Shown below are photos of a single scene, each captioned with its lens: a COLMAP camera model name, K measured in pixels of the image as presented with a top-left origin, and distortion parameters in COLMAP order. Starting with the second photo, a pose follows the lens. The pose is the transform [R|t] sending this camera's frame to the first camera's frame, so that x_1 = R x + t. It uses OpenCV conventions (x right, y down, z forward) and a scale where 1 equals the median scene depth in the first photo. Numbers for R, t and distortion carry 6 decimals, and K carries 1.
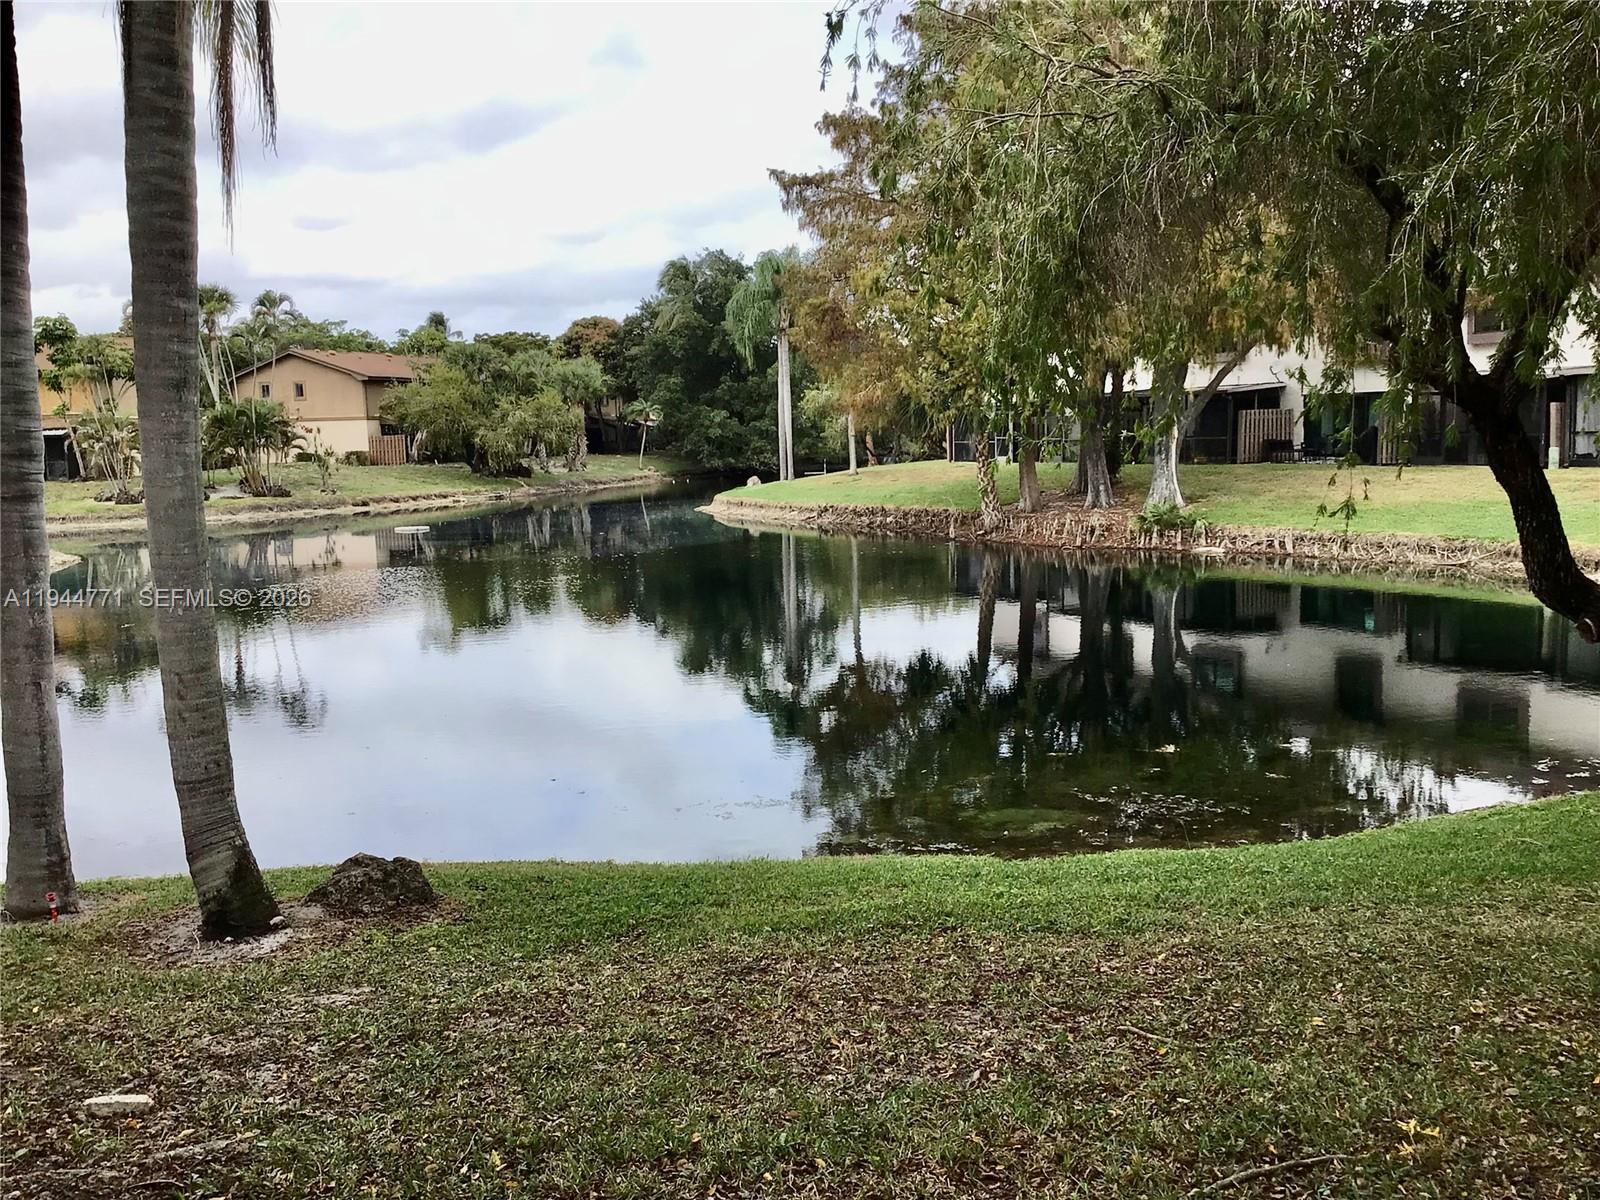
lens RADIAL K [[1436.1, 0, 795.5], [0, 1436.1, 621.8], [0, 0, 1]] dist [0.106107, -0.228680]
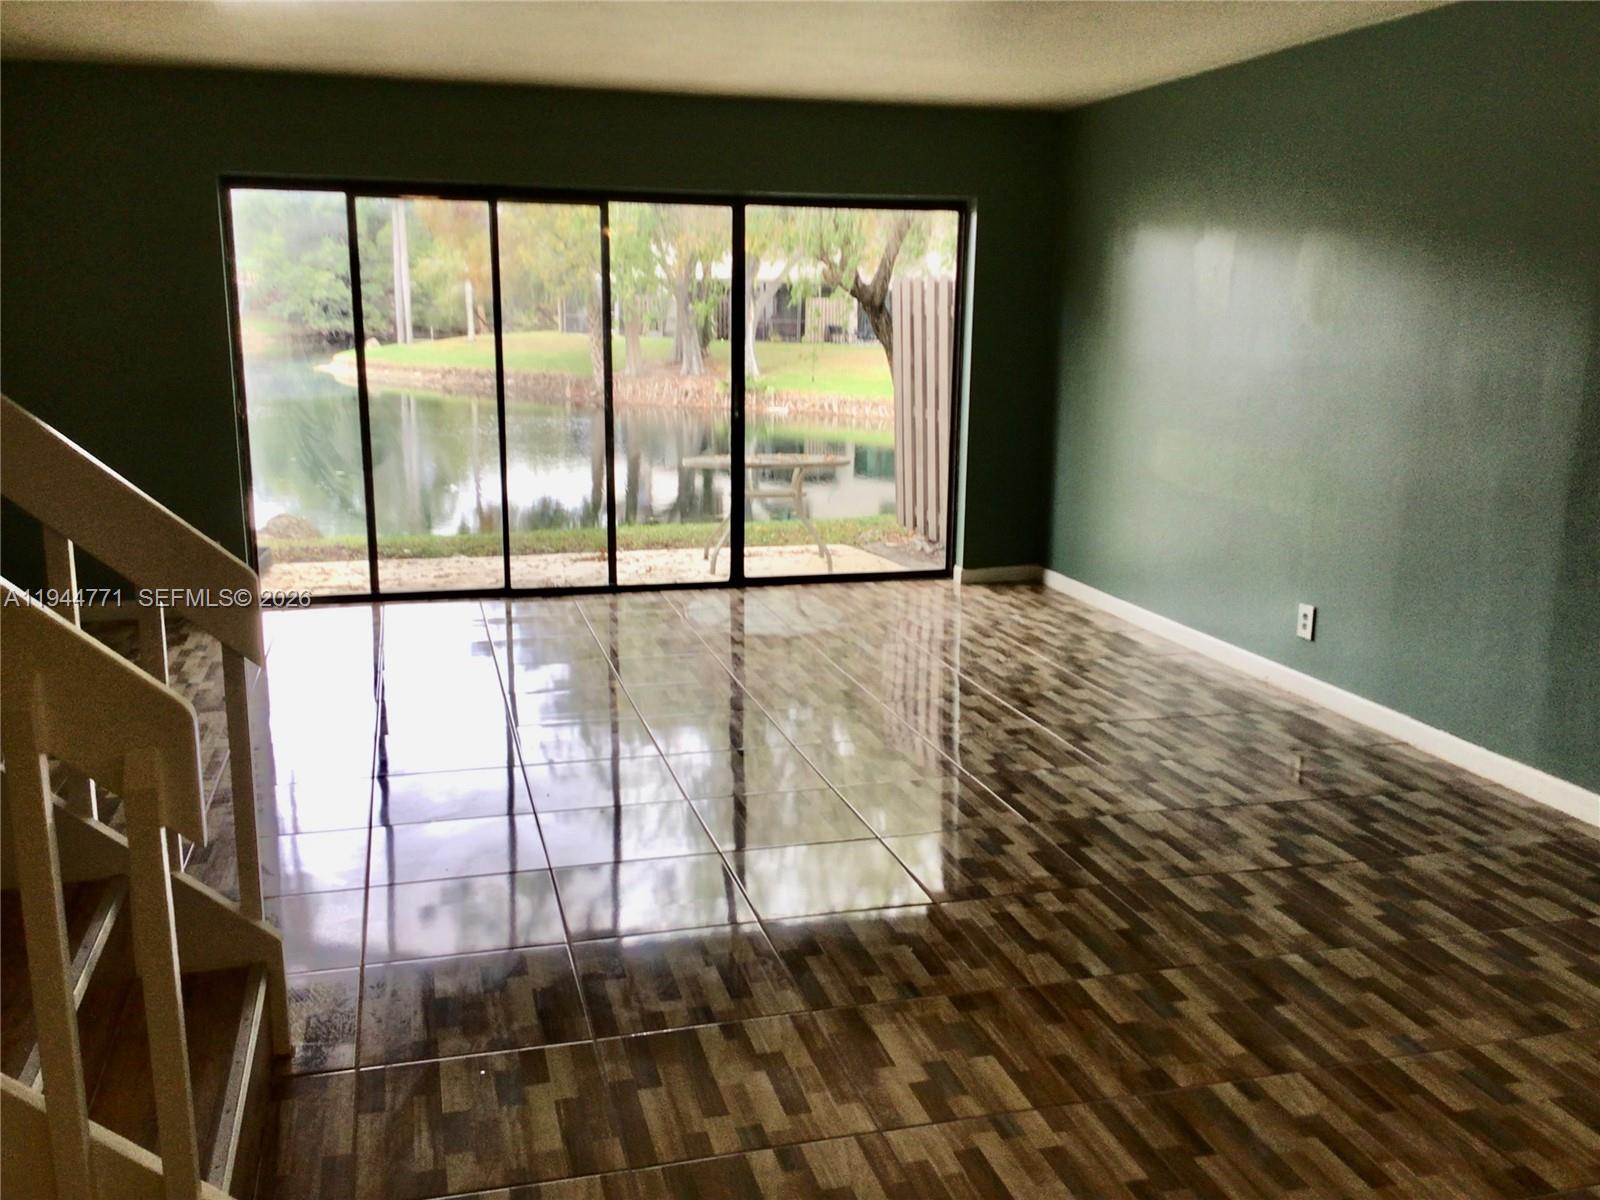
lens RADIAL K [[1429.2, 0, 818.1], [0, 1429.2, 609.4], [0, 0, 1]] dist [0.097132, -0.172442]
pose [[0.958692, -0.019222, 0.283795, -0.033266], [-0.002039, 0.997224, 0.074431, 0.028117], [-0.284438, -0.071935, 0.955992, -0.196293]]
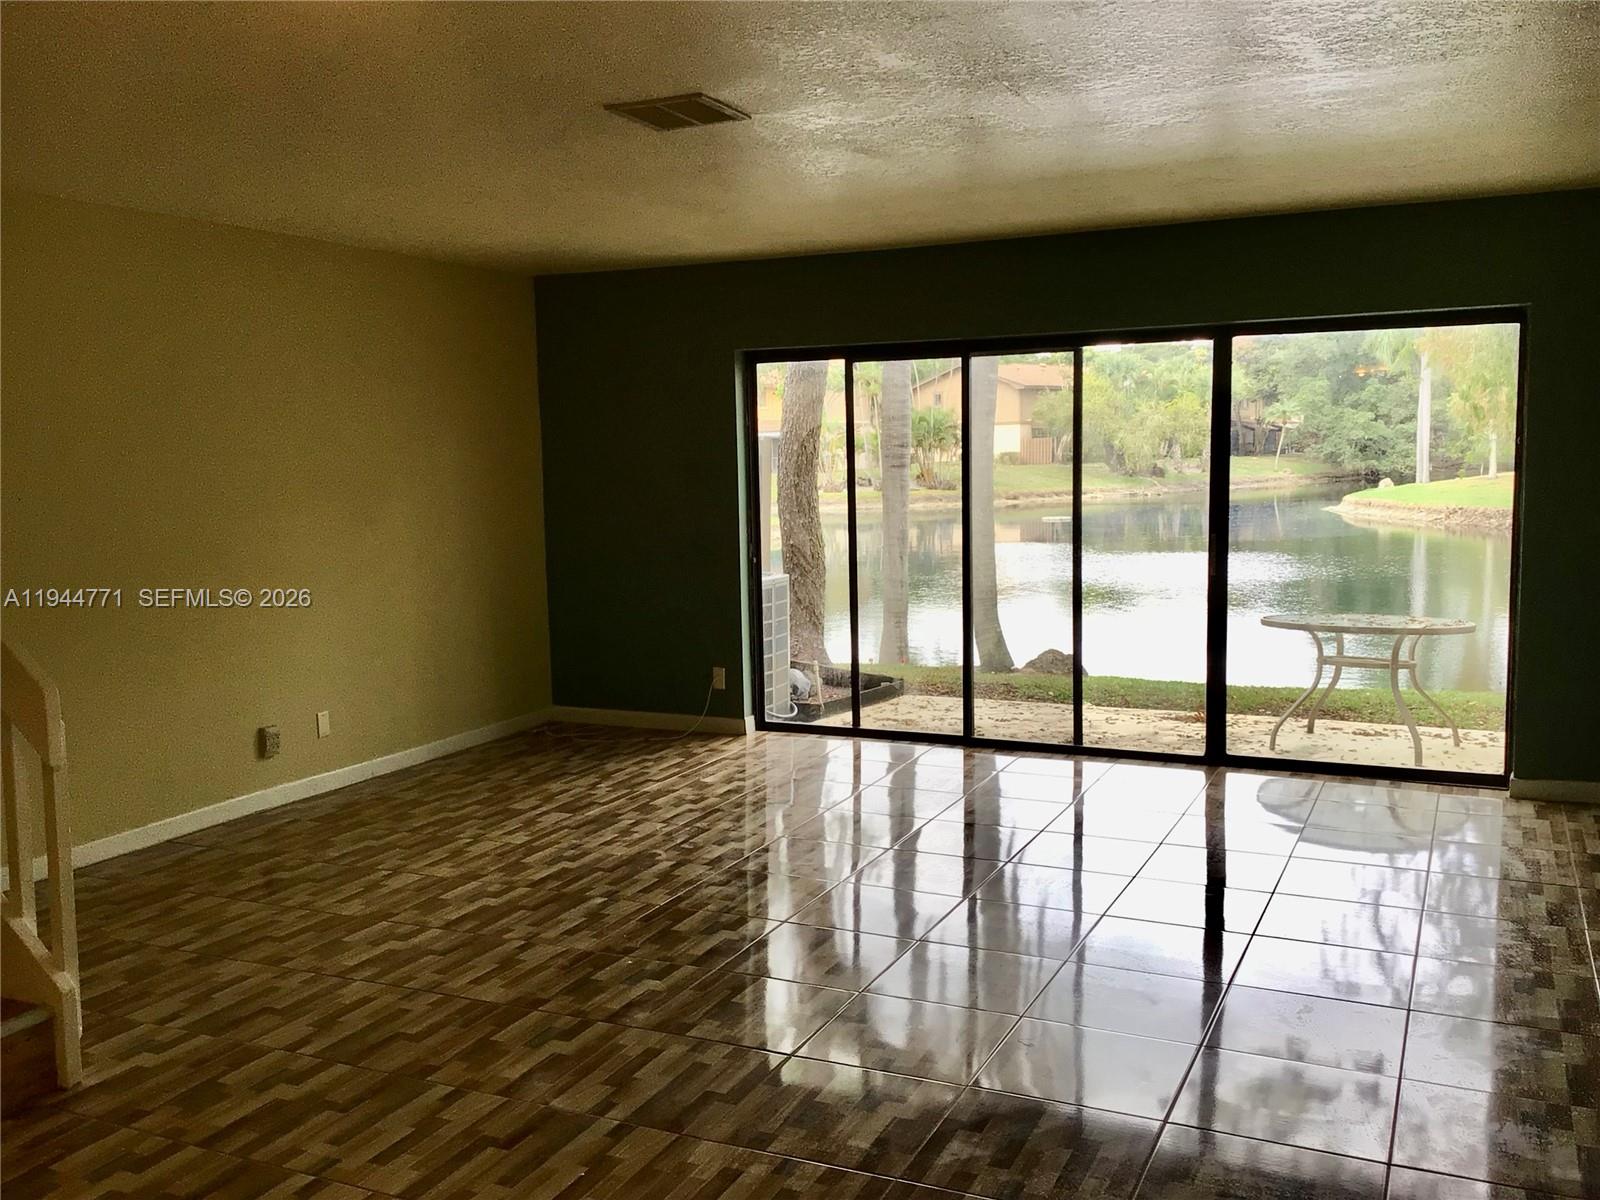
lens RADIAL K [[1436.1, 0, 795.5], [0, 1436.1, 621.8], [0, 0, 1]] dist [0.106107, -0.228680]
pose [[0.908220, 0.060167, -0.414145, 0.038532], [-0.060908, 0.998078, 0.011428, 0.023618], [0.414036, 0.014846, 0.910139, -0.183409]]
